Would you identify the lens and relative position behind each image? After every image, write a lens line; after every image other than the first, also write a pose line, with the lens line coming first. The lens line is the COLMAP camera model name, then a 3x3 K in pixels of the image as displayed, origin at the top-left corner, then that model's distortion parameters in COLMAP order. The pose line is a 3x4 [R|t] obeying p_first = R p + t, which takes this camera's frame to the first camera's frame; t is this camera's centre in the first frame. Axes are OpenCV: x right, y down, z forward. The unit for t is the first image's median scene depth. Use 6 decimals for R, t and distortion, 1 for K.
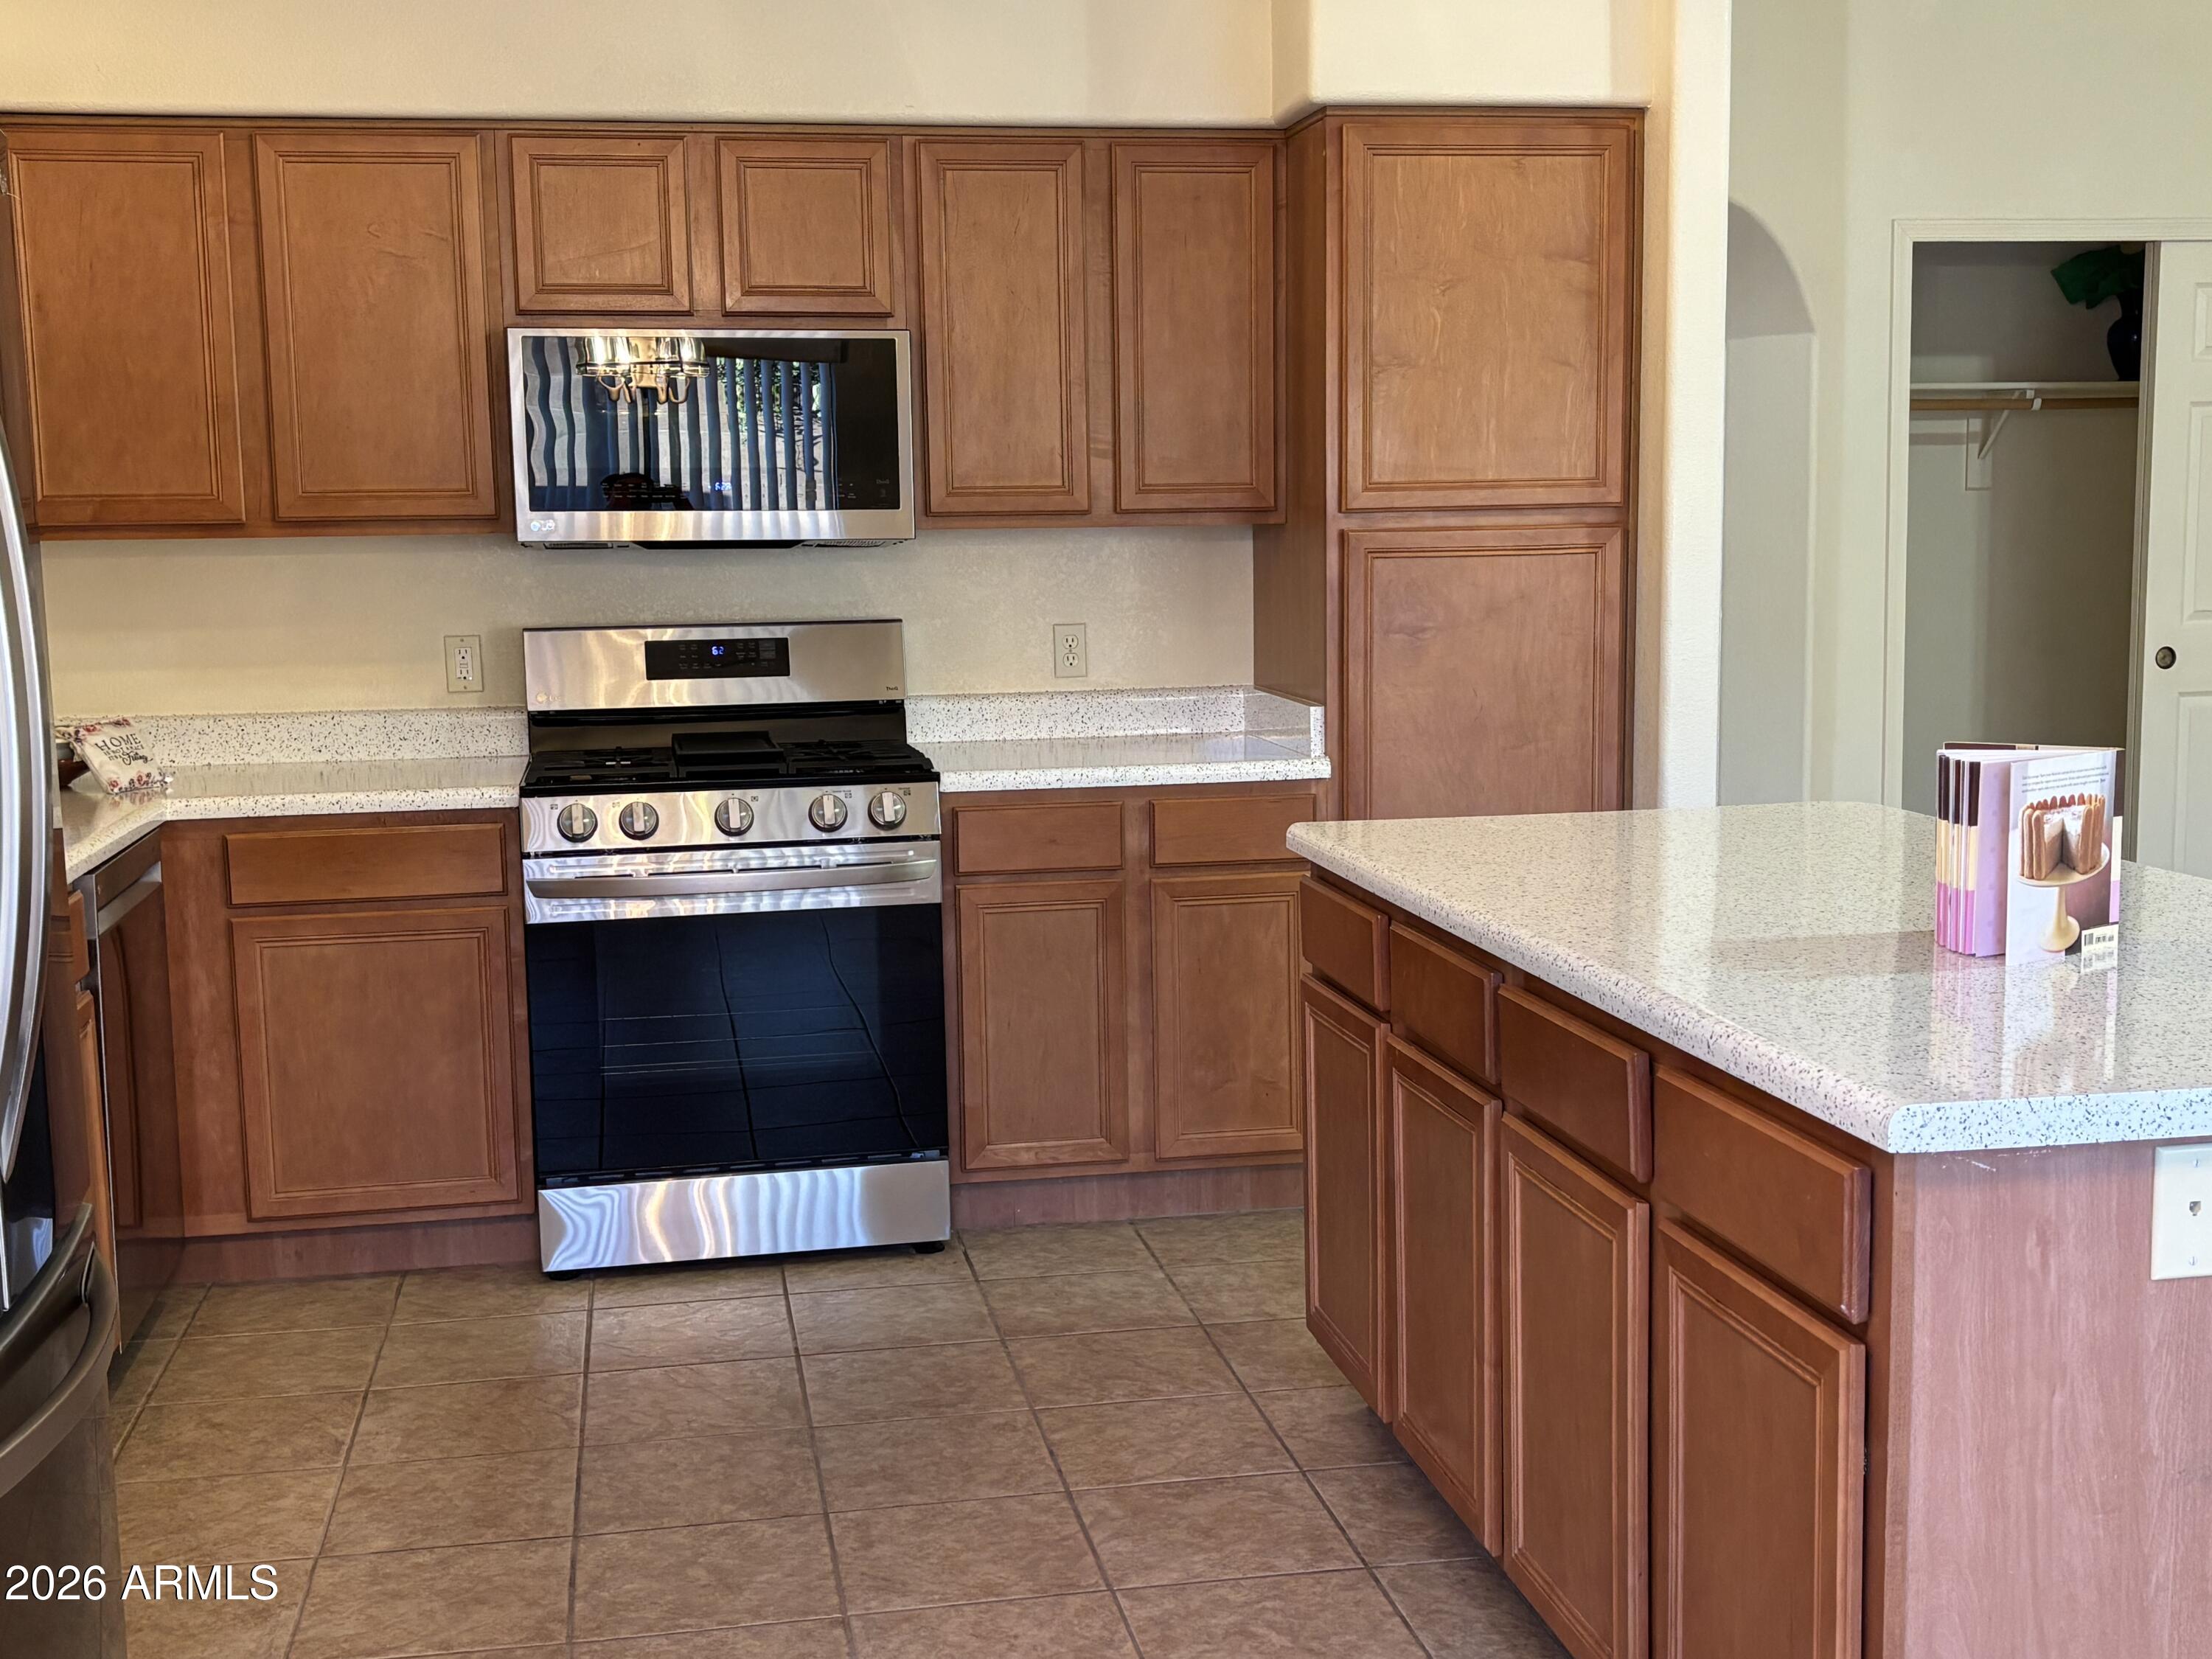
lens RADIAL K [[2509.0, 0, 1106.0], [0, 2509.0, 829.5], [0, 0, 1]] dist [0.196296, -0.525448]
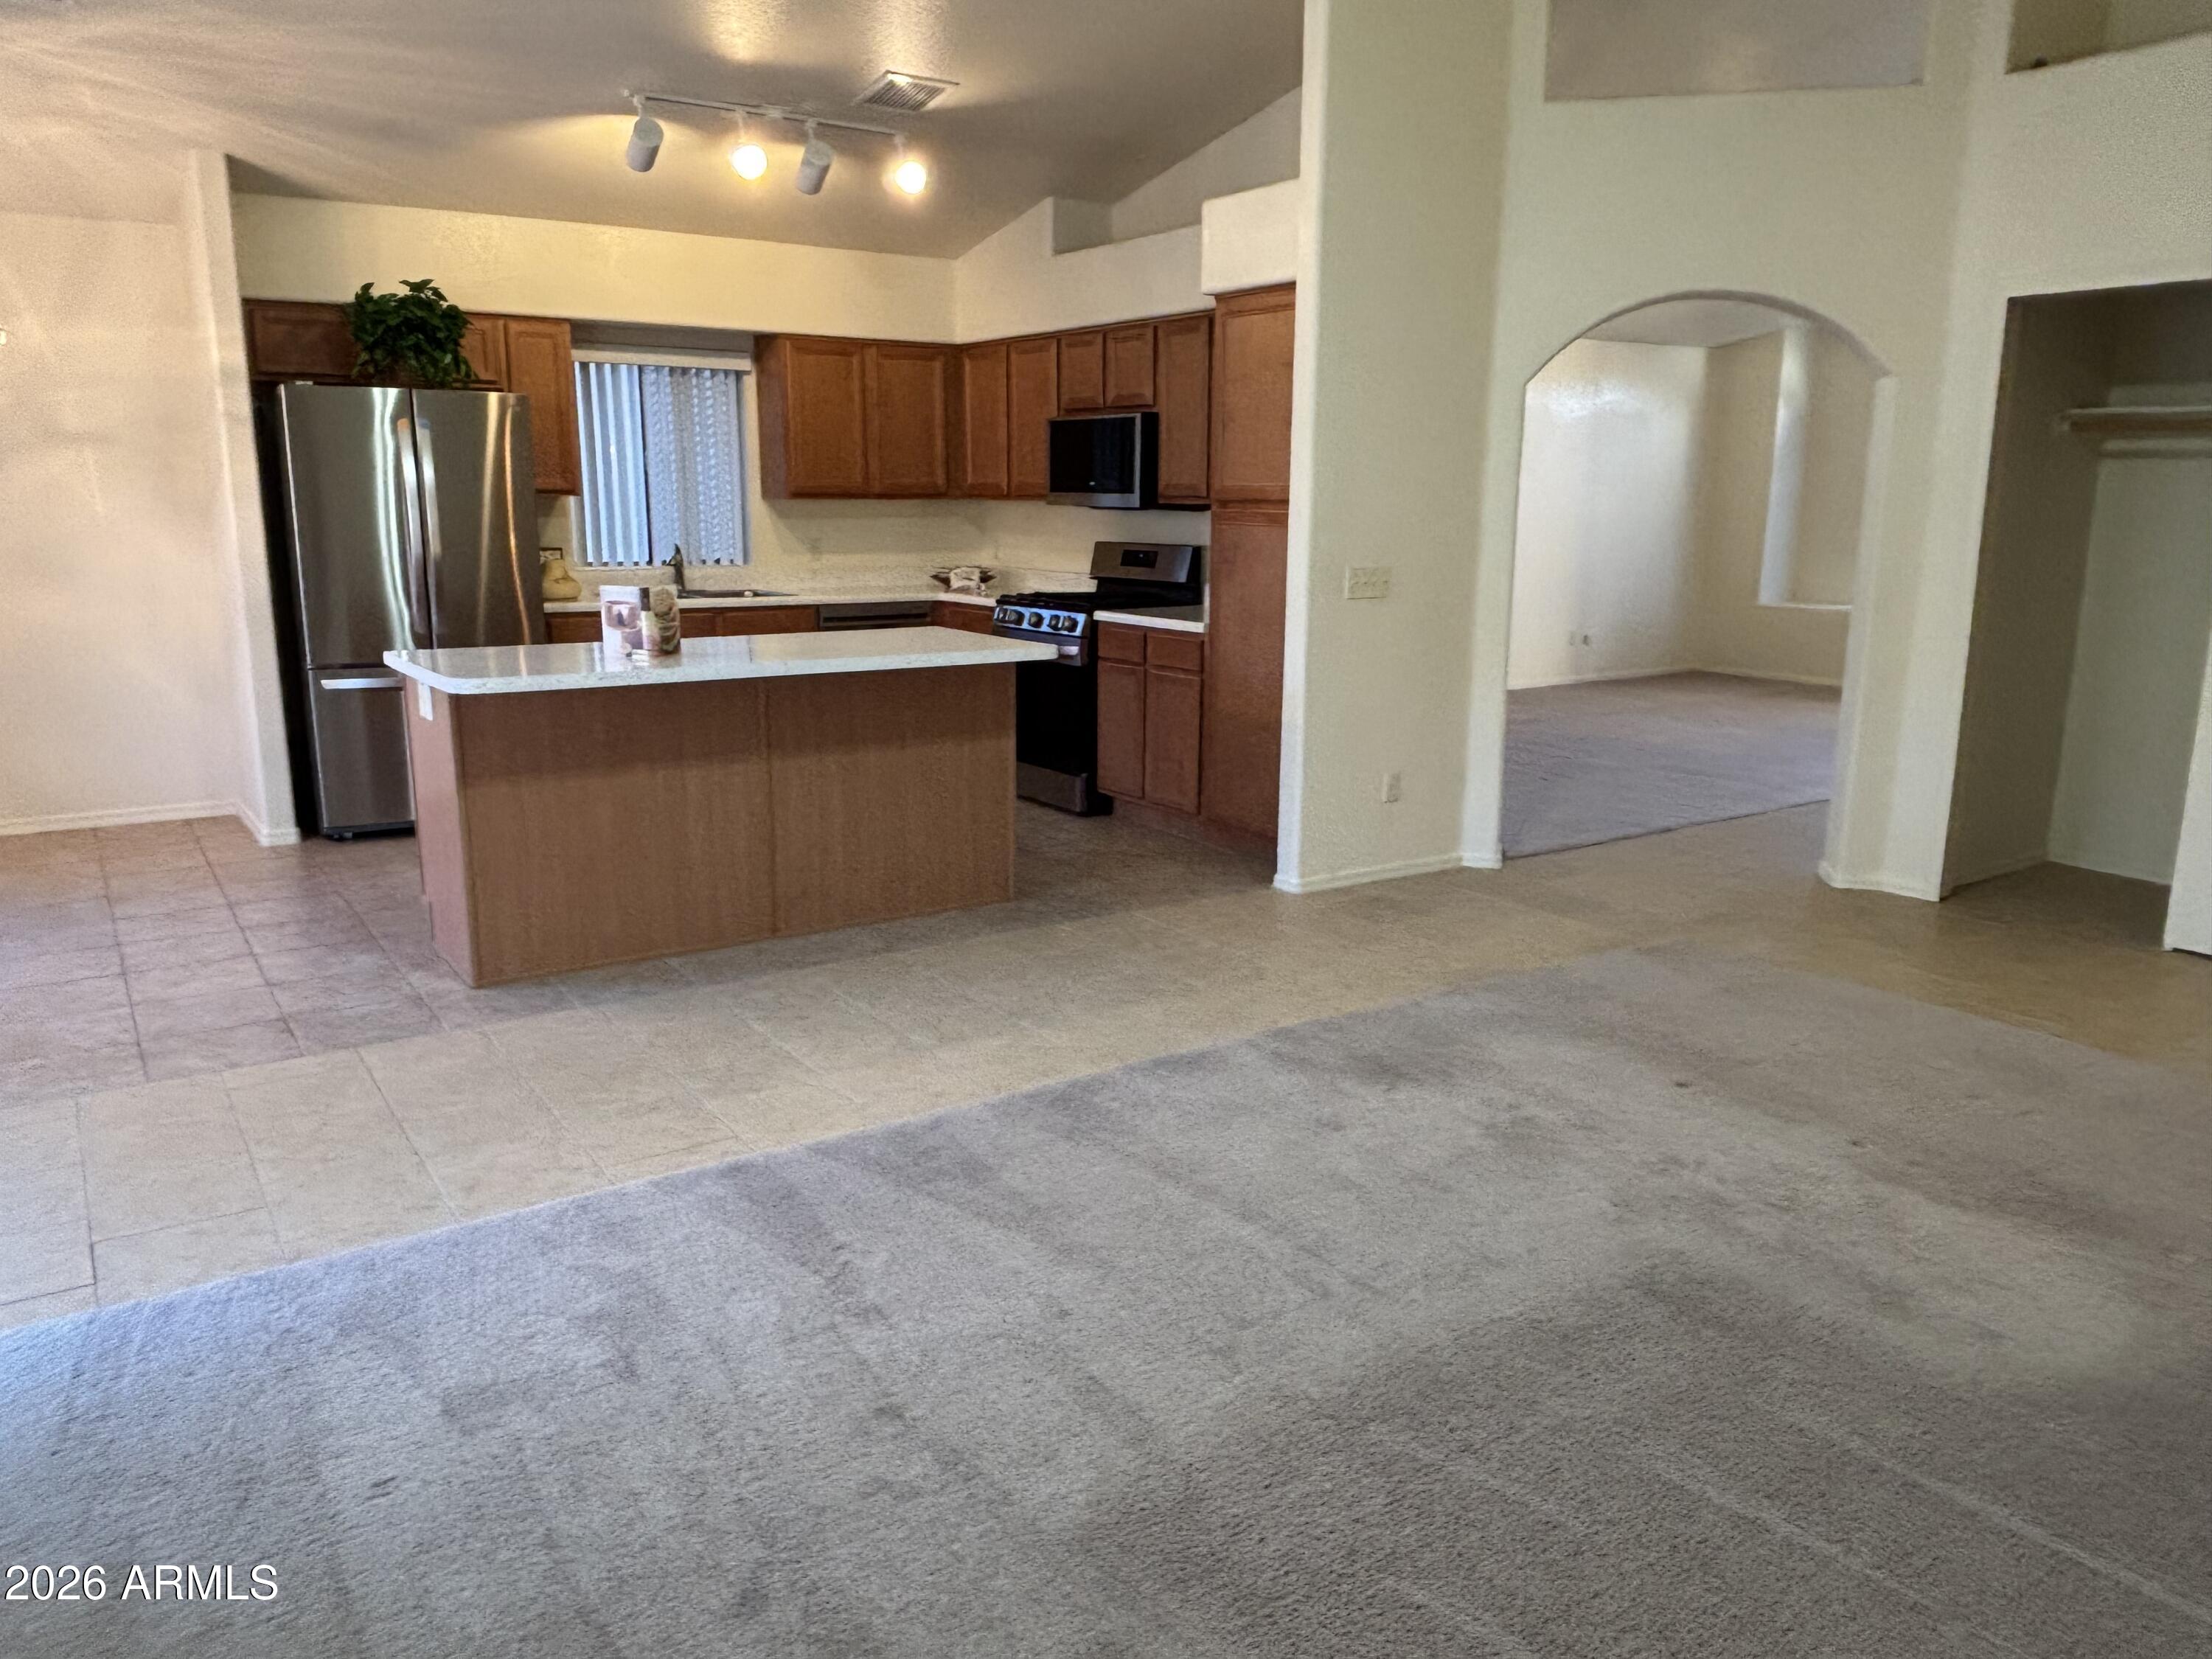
lens RADIAL K [[1567.9, 0, 1106.0], [0, 1567.9, 829.5], [0, 0, 1]] dist [-0.006879, -0.001701]
pose [[0.408448, 0.210360, -0.888211, 1.216451], [-0.128703, 0.976633, 0.172117, -0.073967], [0.903662, 0.044014, 0.425978, 0.413144]]
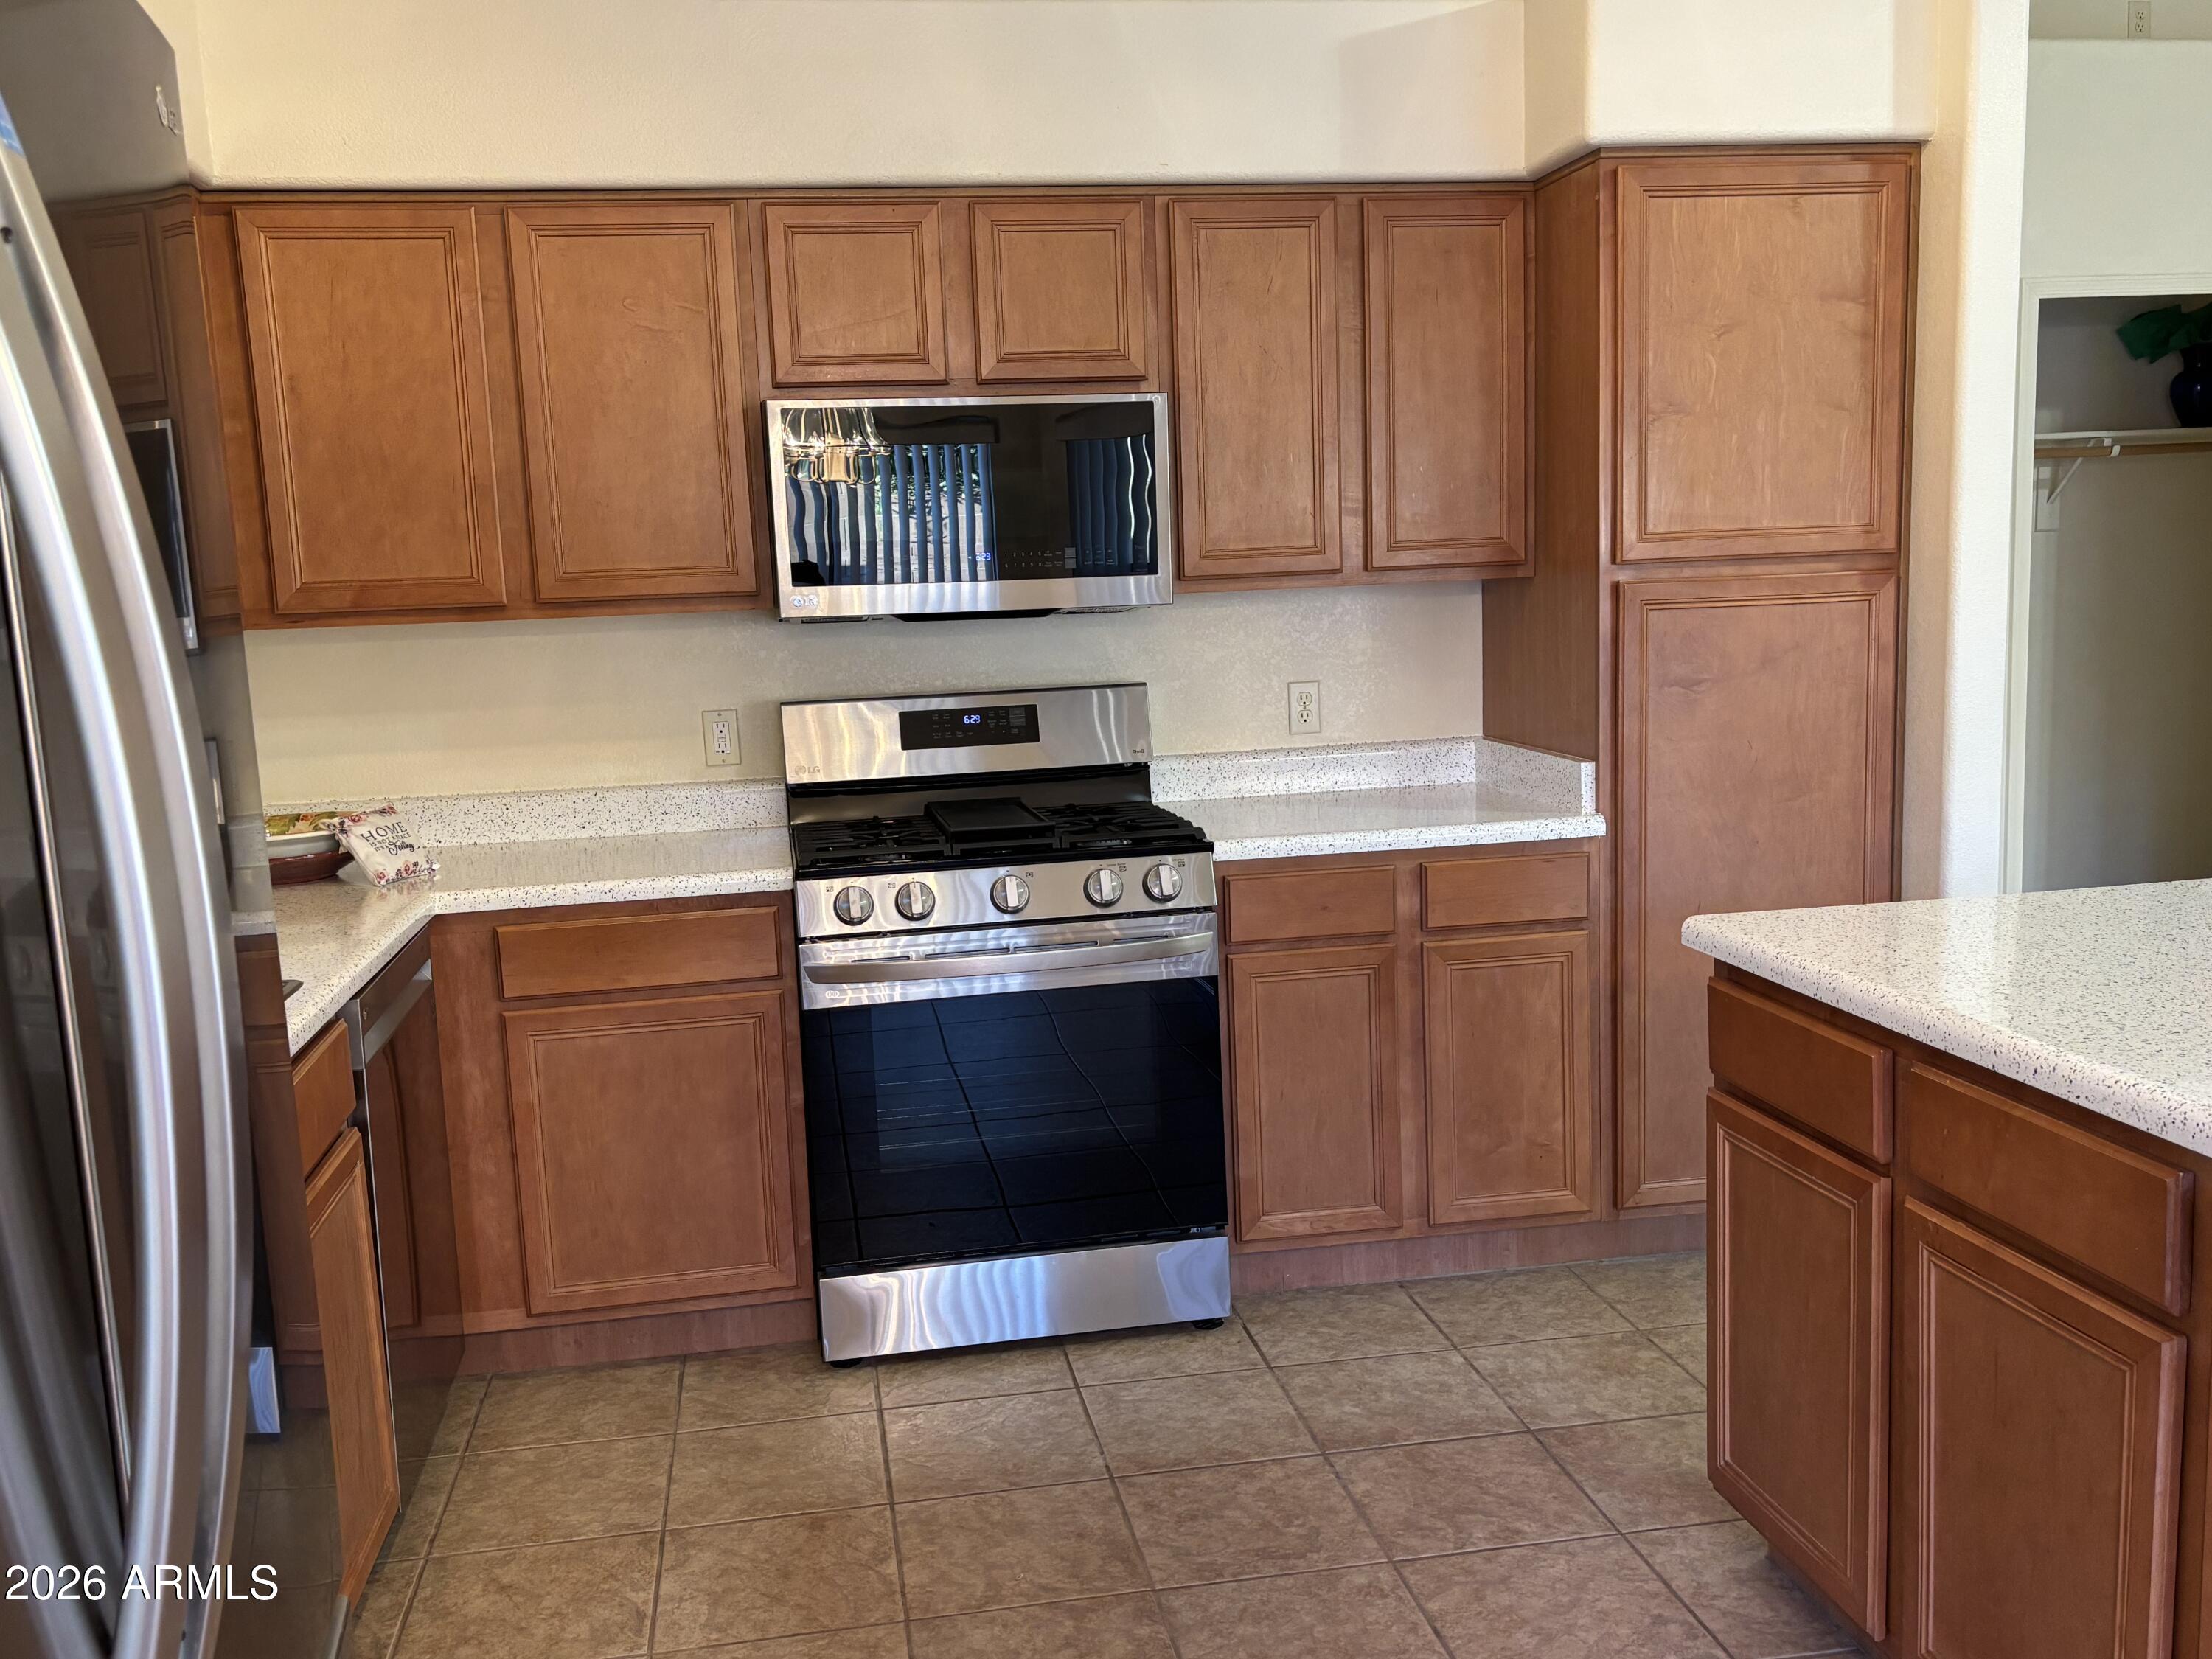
lens RADIAL K [[1908.6, 0, 1106.0], [0, 1908.6, 829.5], [0, 0, 1]] dist [0.120826, -0.201149]
pose [[0.999664, -0.021415, -0.014599, -0.095166], [0.021573, 0.999710, 0.010718, -0.035806], [0.014366, -0.011029, 0.999836, 0.251498]]
